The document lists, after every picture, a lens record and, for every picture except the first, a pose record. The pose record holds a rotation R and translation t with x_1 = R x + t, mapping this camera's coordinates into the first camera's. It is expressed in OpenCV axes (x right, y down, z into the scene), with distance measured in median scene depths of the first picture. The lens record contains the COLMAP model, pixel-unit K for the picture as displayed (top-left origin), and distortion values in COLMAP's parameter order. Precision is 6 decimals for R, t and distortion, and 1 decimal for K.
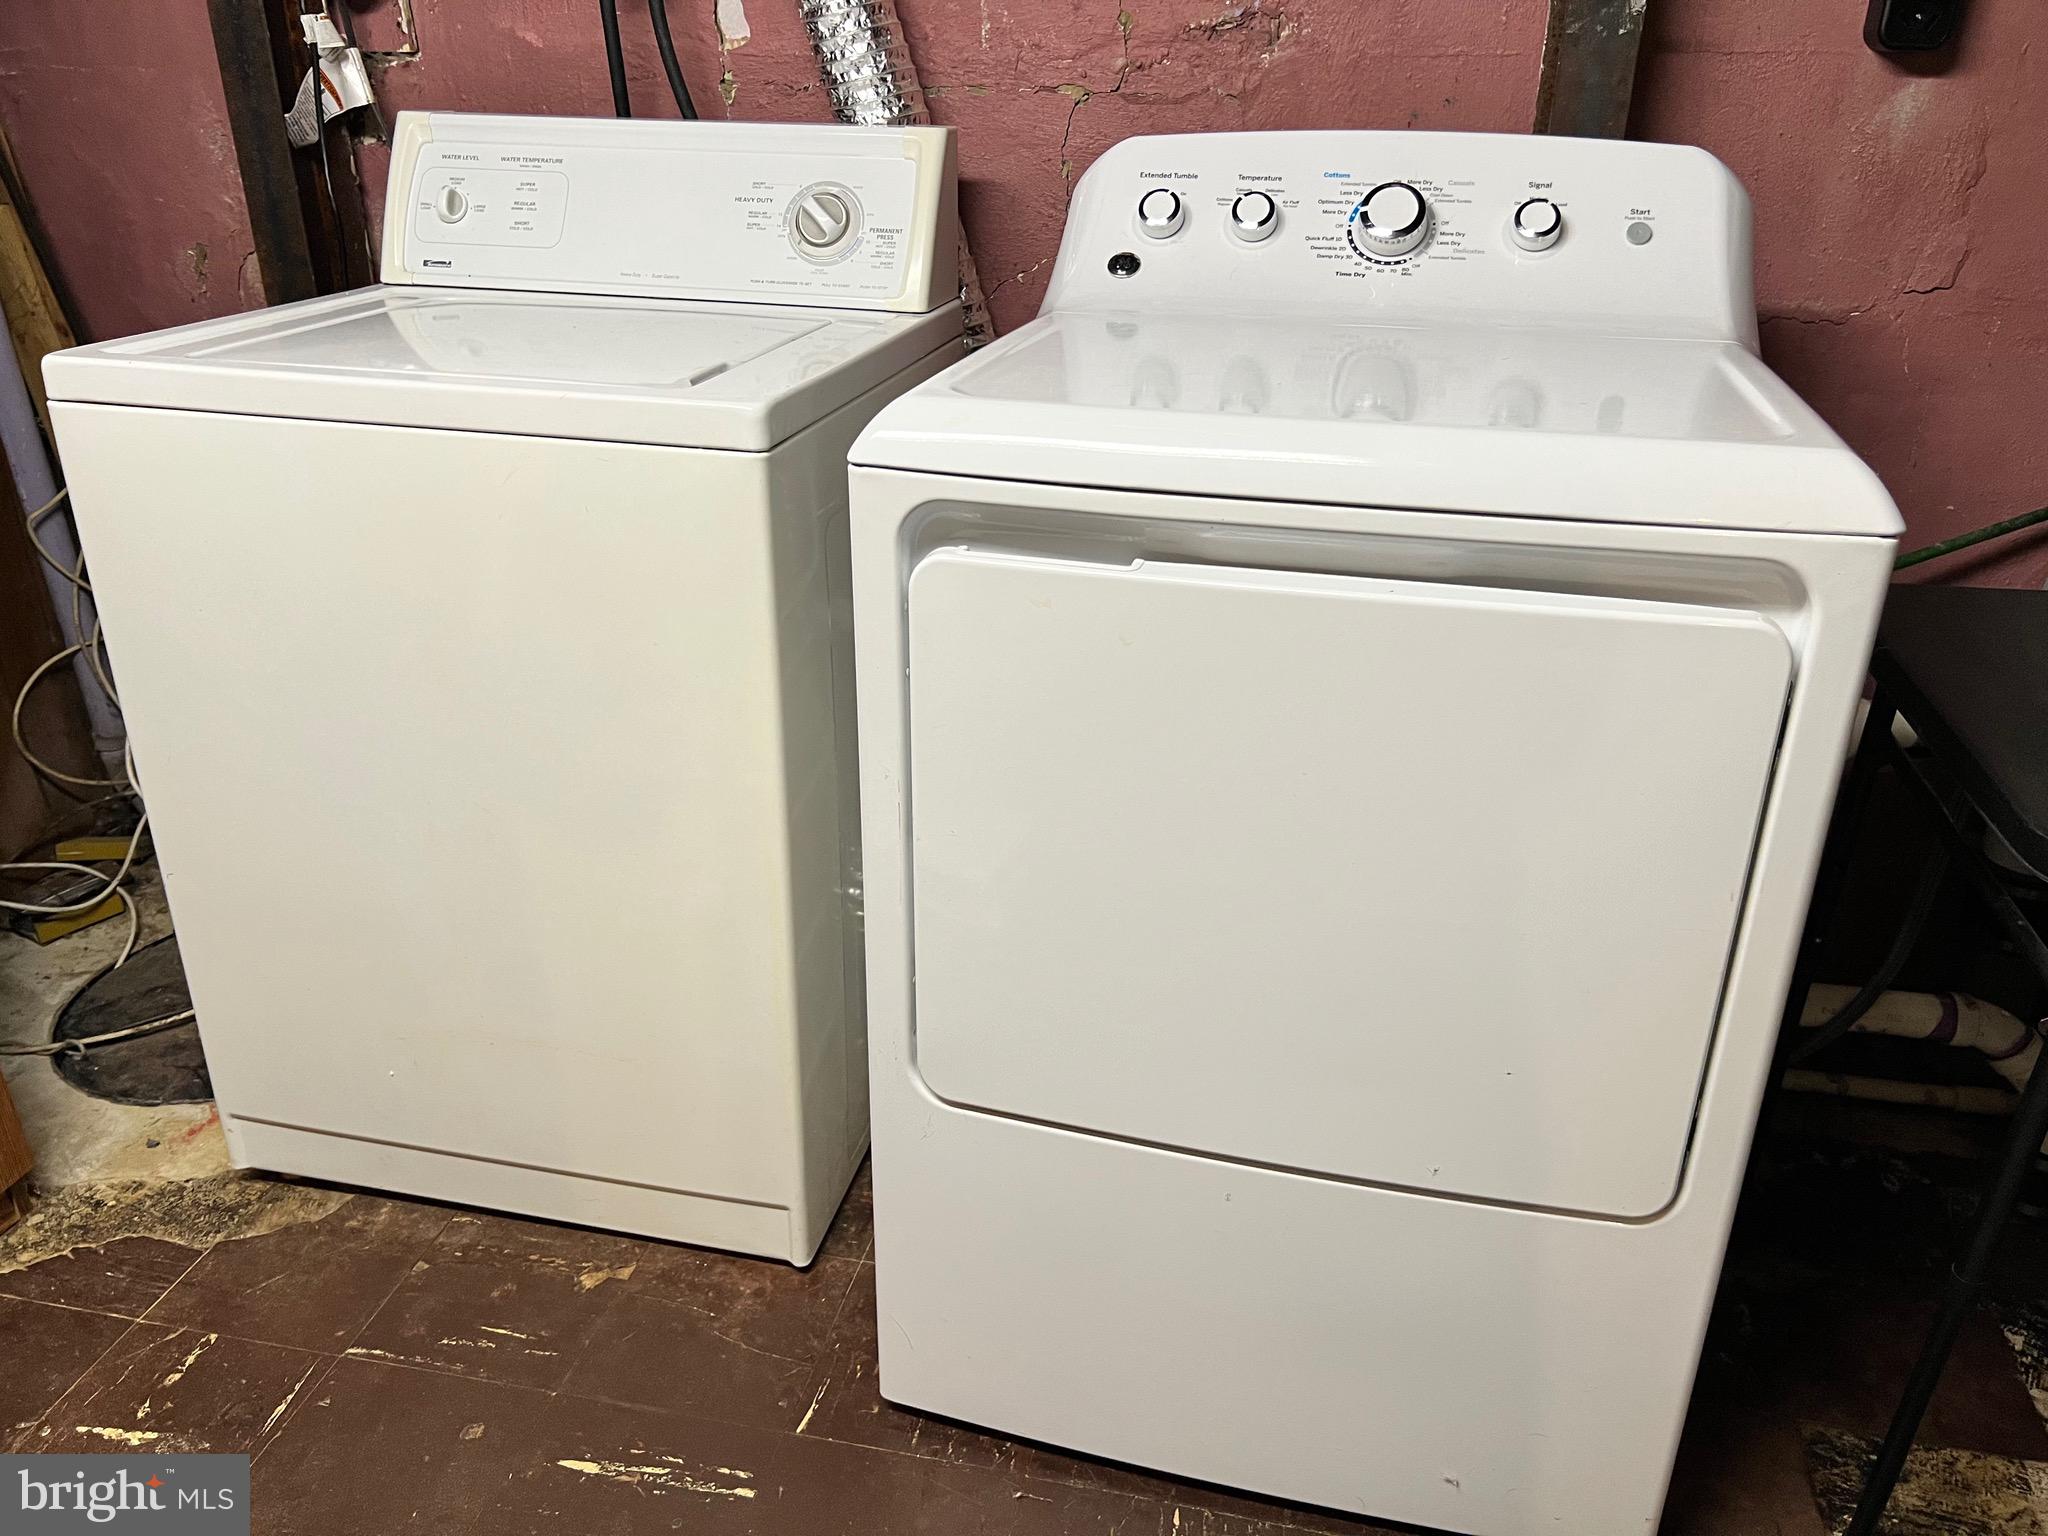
lens RADIAL K [[1555.6, 0, 1024.0], [0, 1555.6, 768.0], [0, 0, 1]] dist [0.069212, -0.062350]
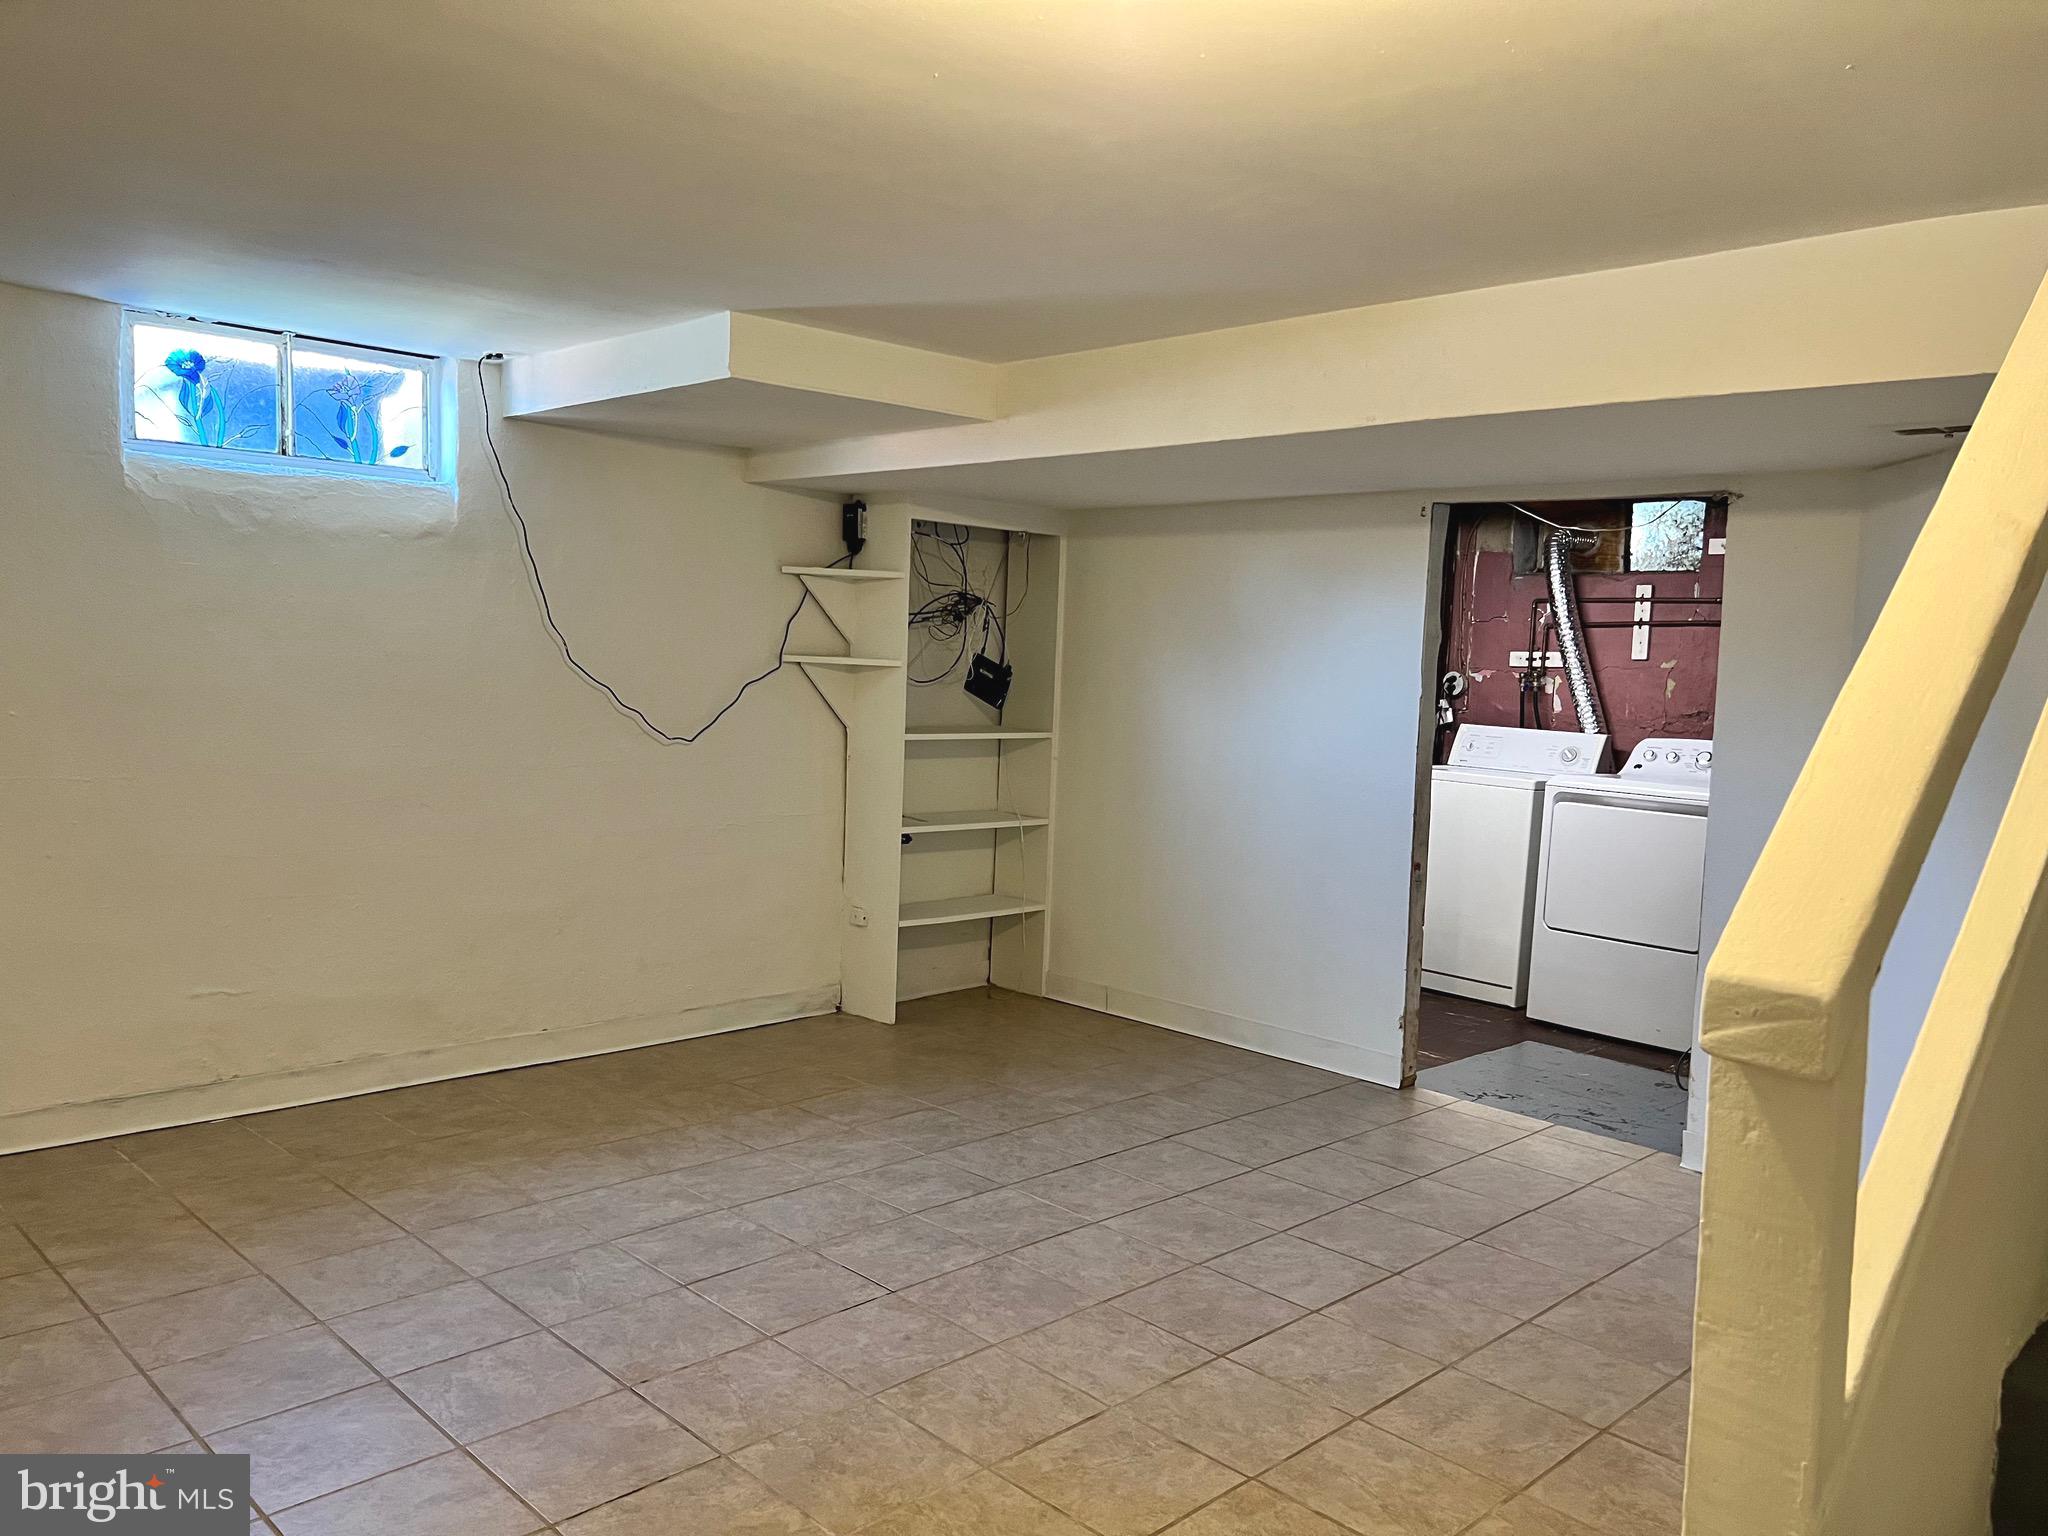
lens RADIAL K [[1555.6, 0, 1024.0], [0, 1555.6, 768.0], [0, 0, 1]] dist [0.069212, -0.062350]
pose [[0.843921, 0.073557, -0.531401, 0.756305], [-0.263872, 0.919362, -0.291797, 1.103633], [0.467086, 0.386475, 0.795279, -2.547905]]
